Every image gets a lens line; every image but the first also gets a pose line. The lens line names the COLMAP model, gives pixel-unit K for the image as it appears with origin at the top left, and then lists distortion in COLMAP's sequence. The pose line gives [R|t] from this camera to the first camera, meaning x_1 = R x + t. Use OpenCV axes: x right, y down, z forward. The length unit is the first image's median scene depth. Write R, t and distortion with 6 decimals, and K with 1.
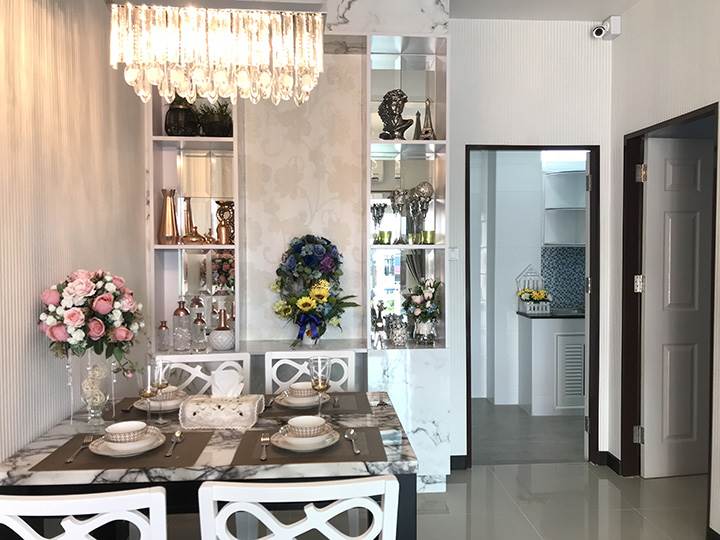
lens RADIAL K [[591.2, 0, 360.9], [0, 591.2, 267.0], [0, 0, 1]] dist [0.017509, 0.002409]
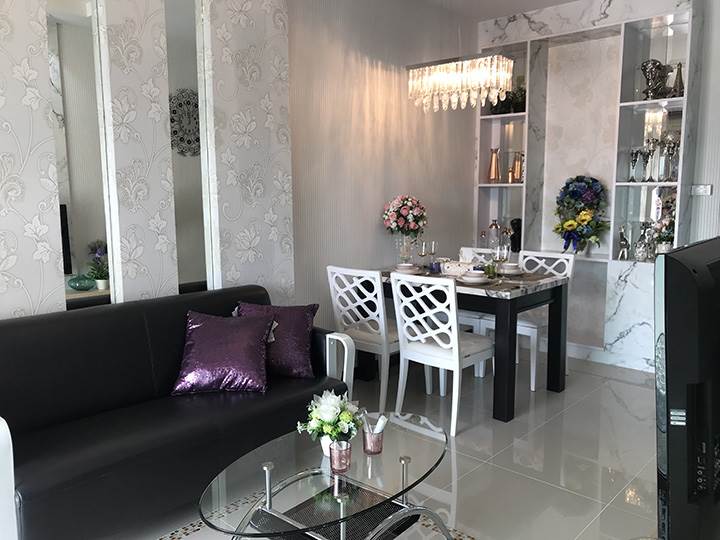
lens RADIAL K [[591.2, 0, 360.9], [0, 591.2, 267.0], [0, 0, 1]] dist [0.017509, 0.002409]
pose [[0.699995, 0.093382, -0.708016, 0.560047], [-0.023204, 0.993865, 0.108142, 0.019562], [0.713770, -0.059270, 0.697867, -0.357685]]
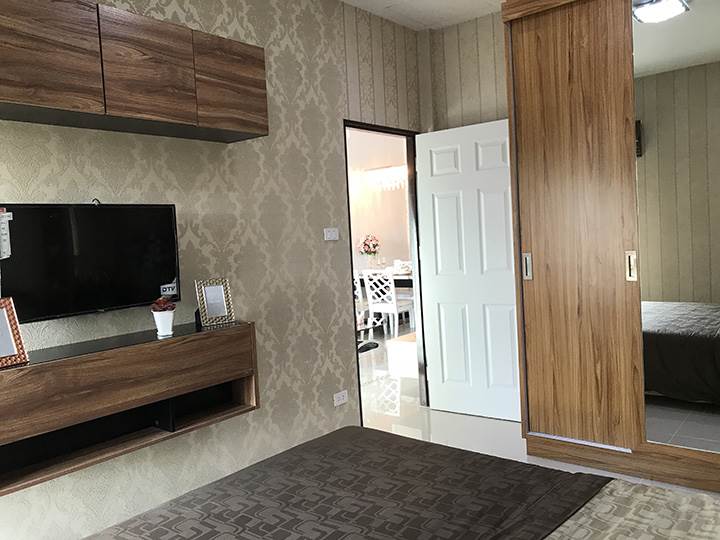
lens RADIAL K [[591.2, 0, 360.9], [0, 591.2, 267.0], [0, 0, 1]] dist [0.017509, 0.002409]
pose [[0.735490, -0.001160, -0.677534, 1.336944], [0.031234, 0.998993, 0.032196, 0.055911], [0.676815, -0.044841, 0.734786, -1.204855]]
